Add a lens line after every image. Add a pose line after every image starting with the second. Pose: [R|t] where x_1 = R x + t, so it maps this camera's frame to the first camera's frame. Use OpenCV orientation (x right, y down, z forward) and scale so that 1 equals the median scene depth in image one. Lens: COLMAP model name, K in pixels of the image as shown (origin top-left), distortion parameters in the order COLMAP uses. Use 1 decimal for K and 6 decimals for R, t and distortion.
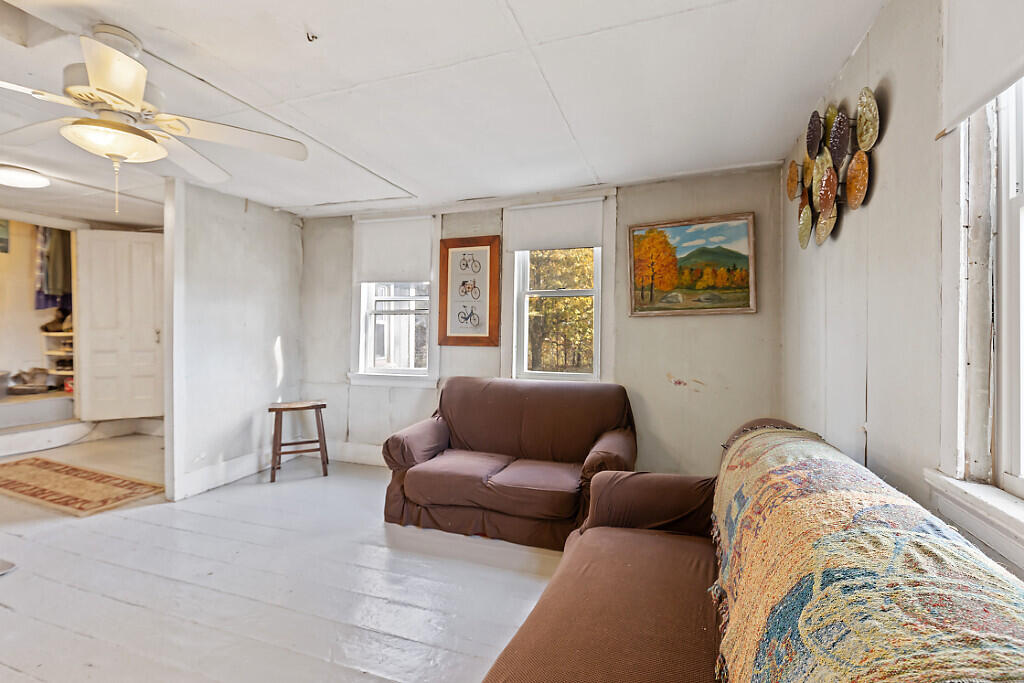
lens RADIAL K [[467.5, 0, 493.4], [0, 467.5, 339.0], [0, 0, 1]] dist [-0.003586, 0.000609]
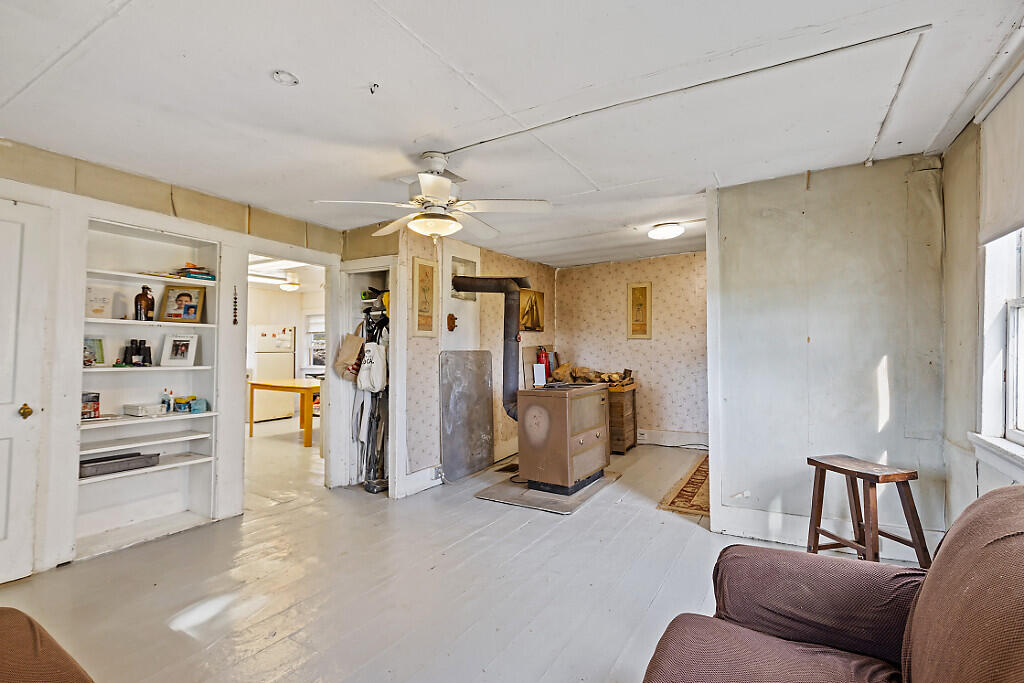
lens RADIAL K [[467.5, 0, 506.4], [0, 467.5, 328.8], [0, 0, 1]] dist [-0.003586, 0.000609]
pose [[-0.133156, -0.035492, -0.990459, 0.270280], [-0.001978, 0.999366, -0.035545, -0.020530], [0.991093, -0.002774, -0.133142, 0.621085]]
